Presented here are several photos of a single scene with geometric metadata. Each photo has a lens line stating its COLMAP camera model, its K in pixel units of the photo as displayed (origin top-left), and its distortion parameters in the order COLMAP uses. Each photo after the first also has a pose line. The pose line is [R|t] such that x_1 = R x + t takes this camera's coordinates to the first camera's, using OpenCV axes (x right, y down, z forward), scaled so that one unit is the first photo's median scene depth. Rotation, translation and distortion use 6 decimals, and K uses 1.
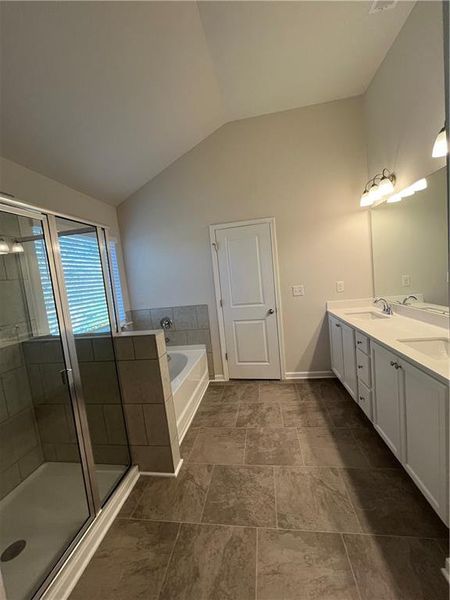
lens RADIAL K [[243.1, 0, 223.9], [0, 243.1, 298.3], [0, 0, 1]] dist [-0.002222, 0.000193]
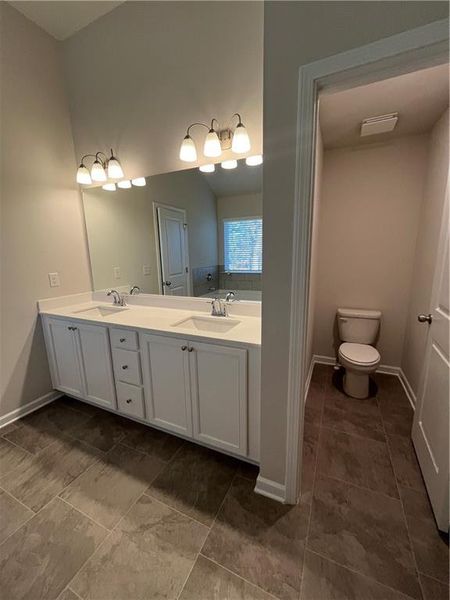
lens RADIAL K [[243.1, 0, 223.9], [0, 243.1, 298.3], [0, 0, 1]] dist [-0.002222, 0.000193]
pose [[0.283949, -0.081512, 0.955368, -0.134845], [0.076276, 0.995143, 0.062236, 0.005444], [-0.955801, 0.055200, 0.288787, 0.332092]]
